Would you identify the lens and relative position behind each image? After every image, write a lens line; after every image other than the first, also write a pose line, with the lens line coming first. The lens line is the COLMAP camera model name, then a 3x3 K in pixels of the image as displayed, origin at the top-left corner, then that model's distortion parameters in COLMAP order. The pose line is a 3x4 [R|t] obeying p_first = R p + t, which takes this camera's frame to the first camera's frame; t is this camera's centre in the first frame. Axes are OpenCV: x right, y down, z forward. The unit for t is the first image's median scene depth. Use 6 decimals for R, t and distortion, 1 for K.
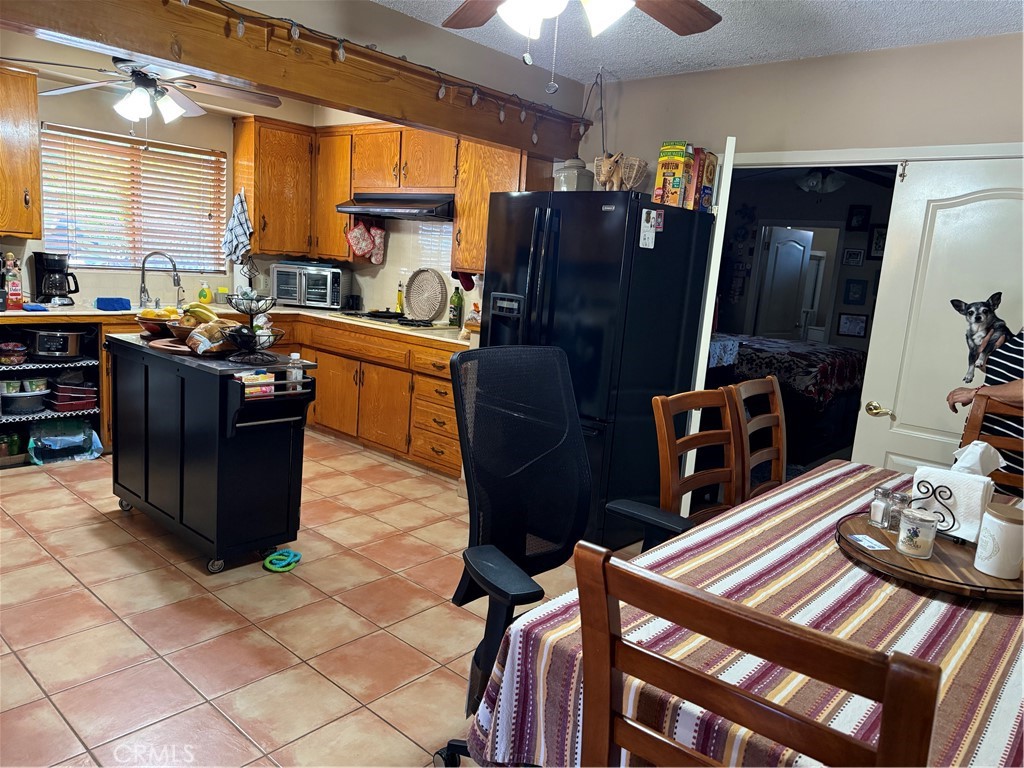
lens RADIAL K [[728.2, 0, 512.0], [0, 728.2, 384.0], [0, 0, 1]] dist [0.051863, -0.000300]
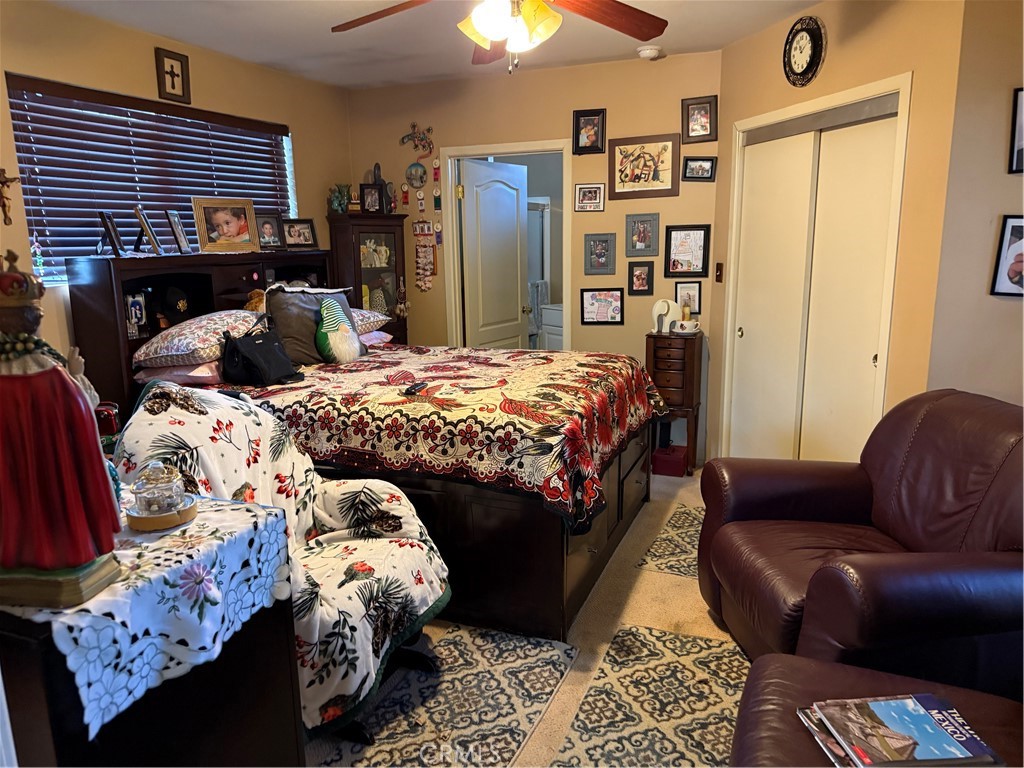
lens RADIAL K [[728.2, 0, 512.0], [0, 728.2, 384.0], [0, 0, 1]] dist [0.051863, -0.000300]
pose [[0.938563, -0.159045, 0.306274, 0.239793], [0.146215, 0.987145, 0.064545, -0.084695], [-0.312602, -0.015798, 0.949753, 0.548860]]
